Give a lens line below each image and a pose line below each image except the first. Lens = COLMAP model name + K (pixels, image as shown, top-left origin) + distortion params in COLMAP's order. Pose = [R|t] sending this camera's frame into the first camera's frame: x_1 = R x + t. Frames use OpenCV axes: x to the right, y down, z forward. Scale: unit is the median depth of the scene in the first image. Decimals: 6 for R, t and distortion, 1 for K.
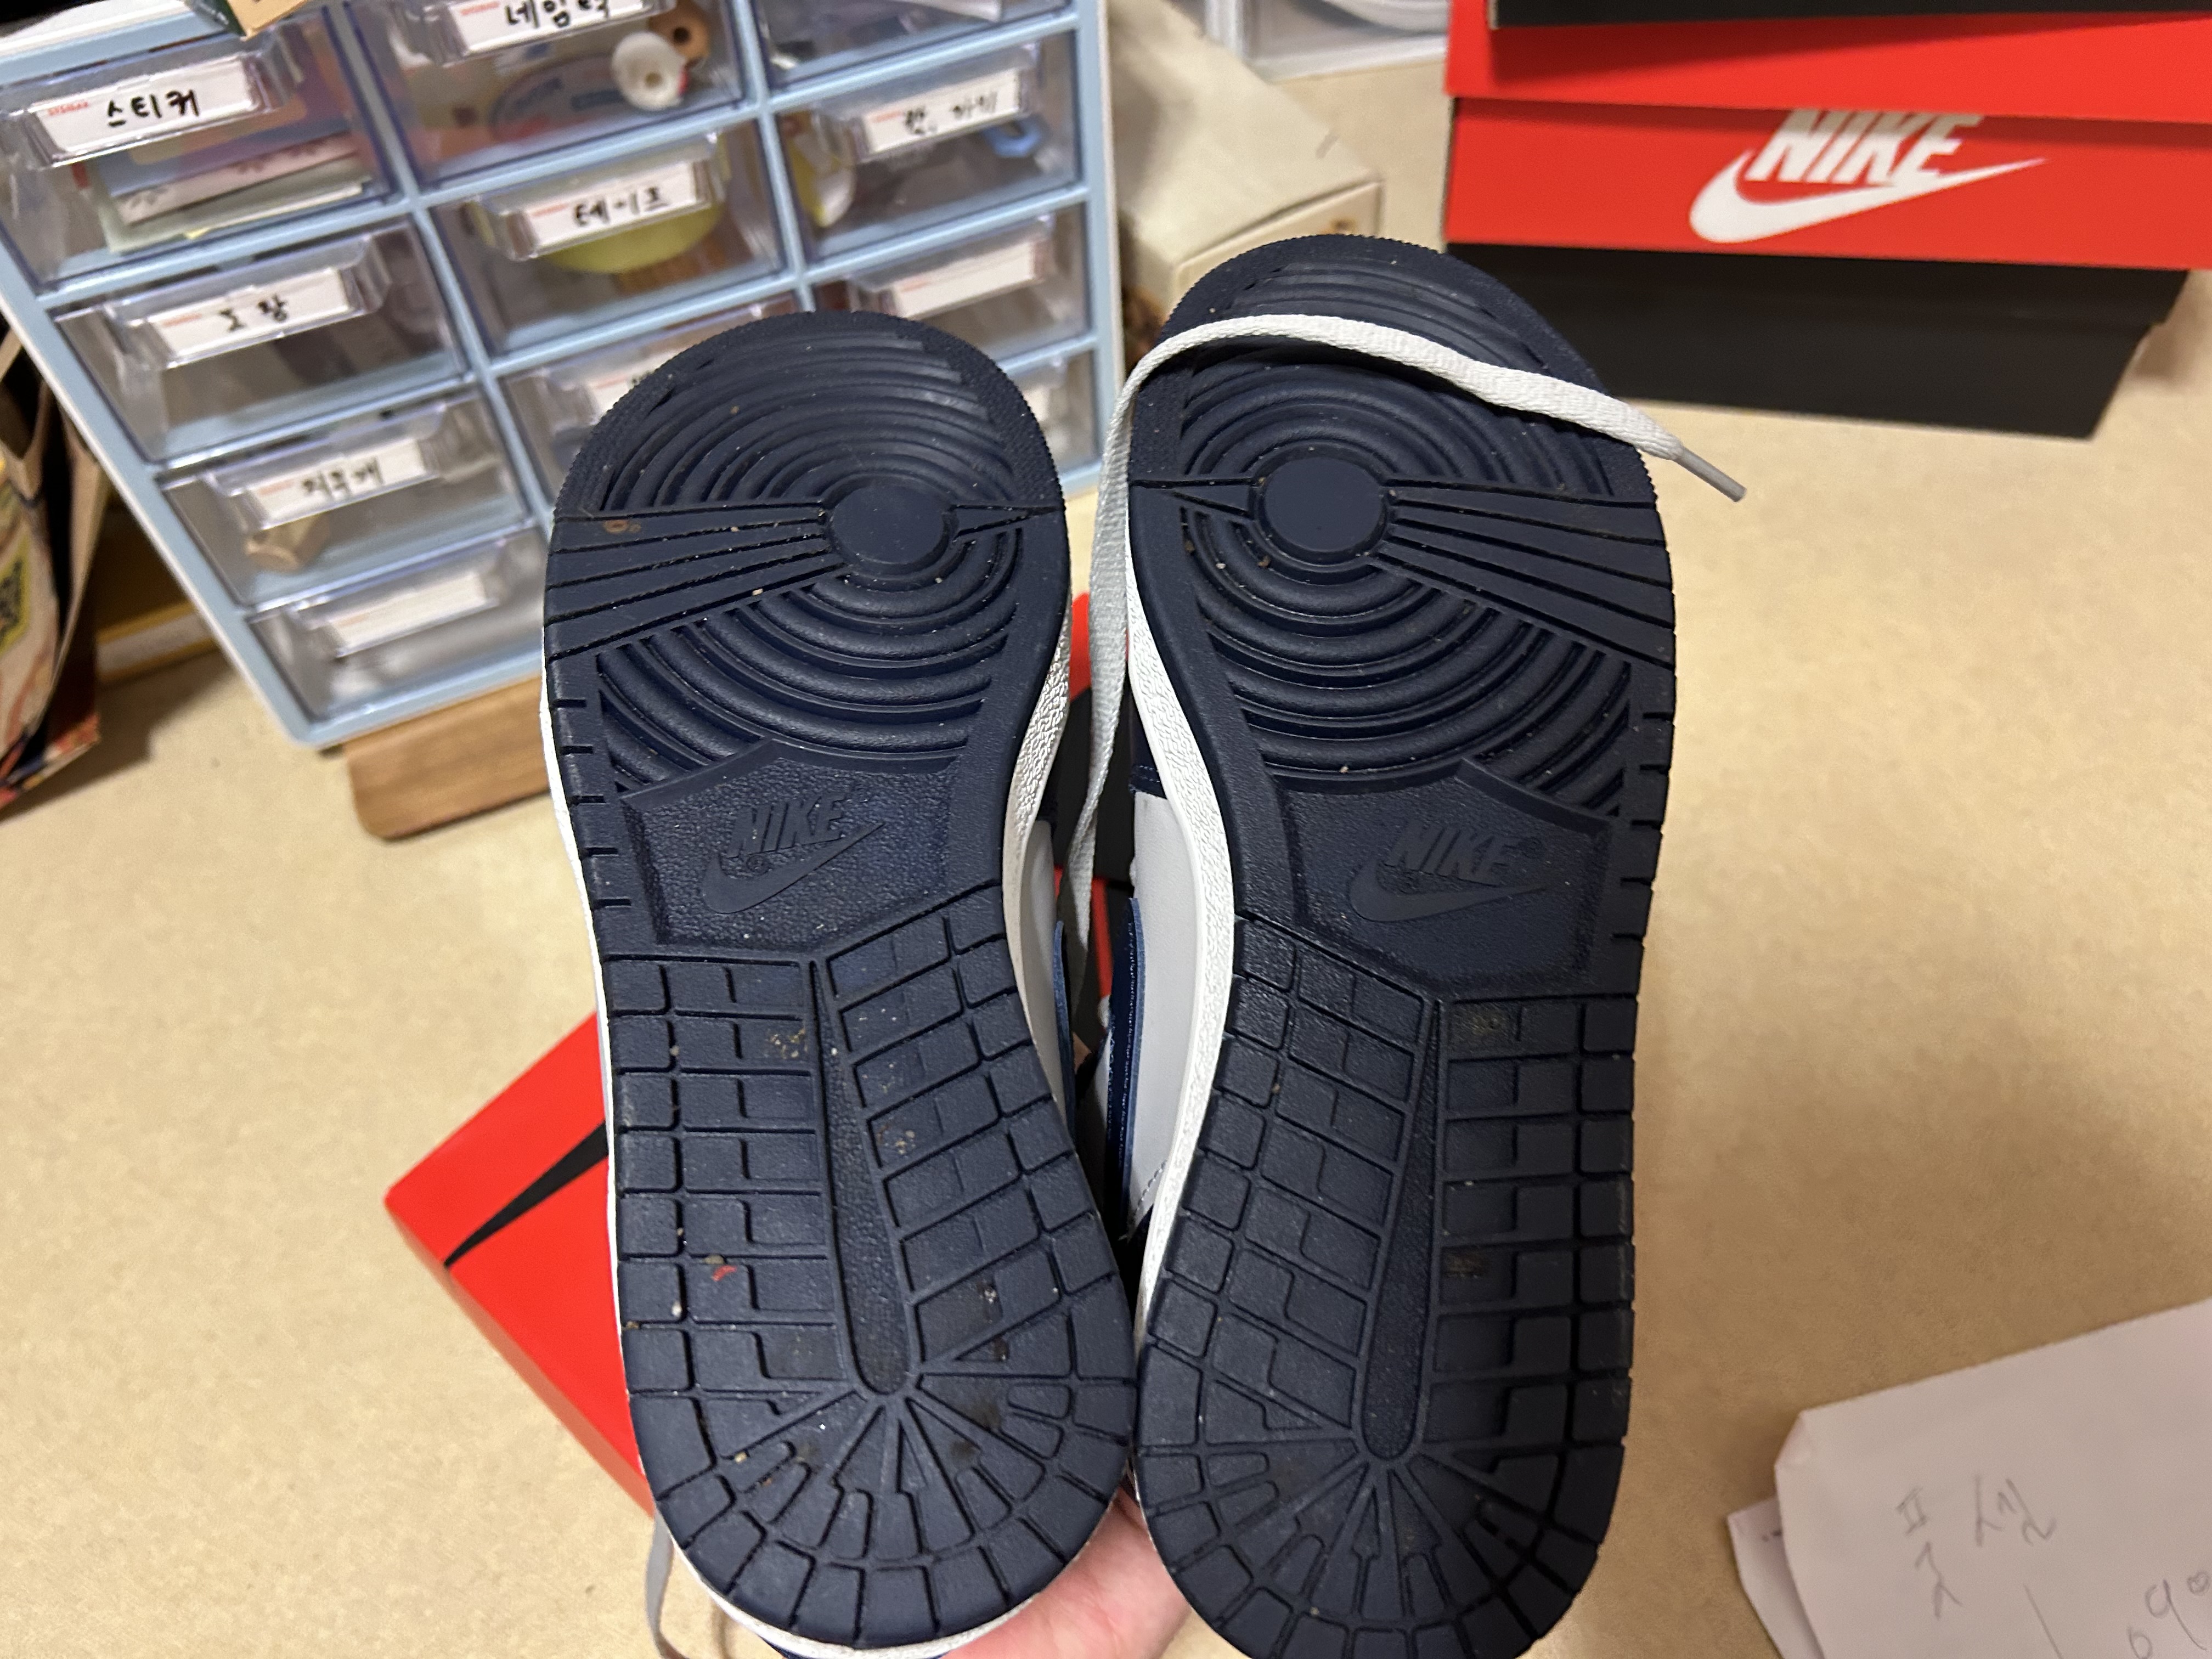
lens RADIAL K [[1669.7, 0, 1114.7], [0, 1669.7, 816.2], [0, 0, 1]] dist [0.013196, -0.035368]
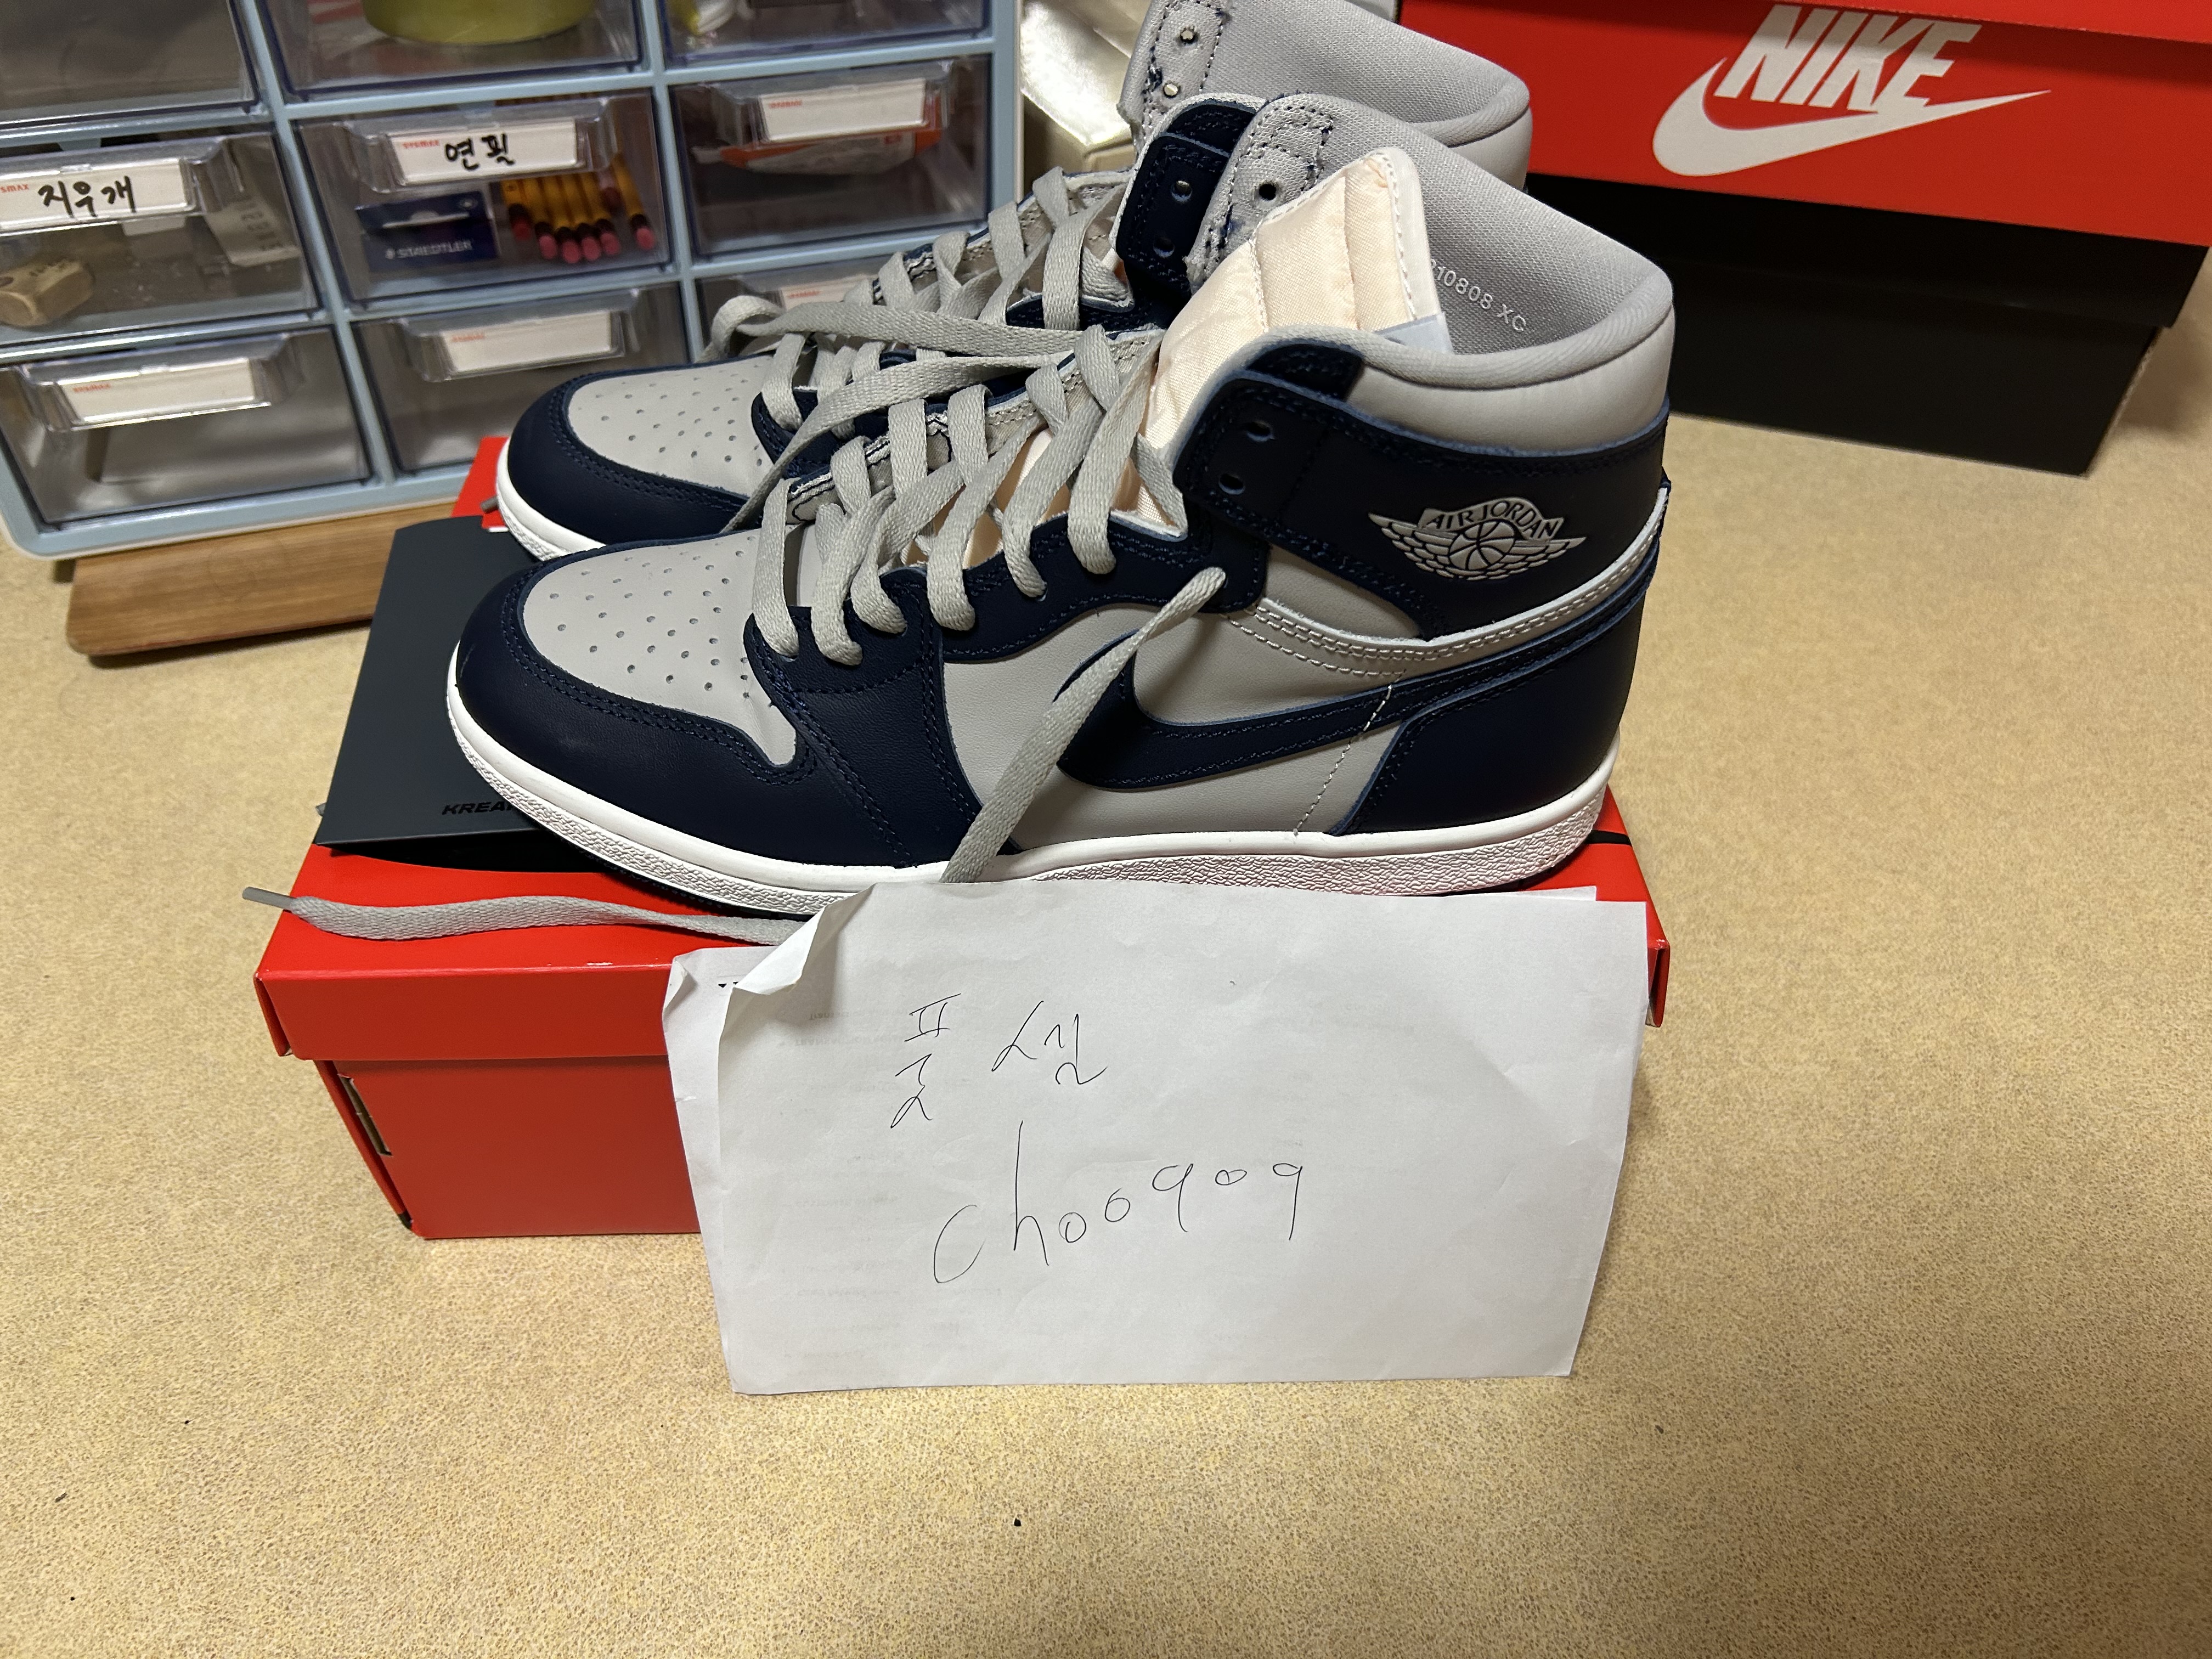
lens RADIAL K [[1669.7, 0, 1098.9], [0, 1669.7, 838.7], [0, 0, 1]] dist [0.013196, -0.035368]
pose [[0.993911, 0.110172, -0.001593, 0.092812], [-0.109264, 0.983648, -0.143171, 0.181754], [-0.014207, 0.142473, 0.989697, 0.168737]]
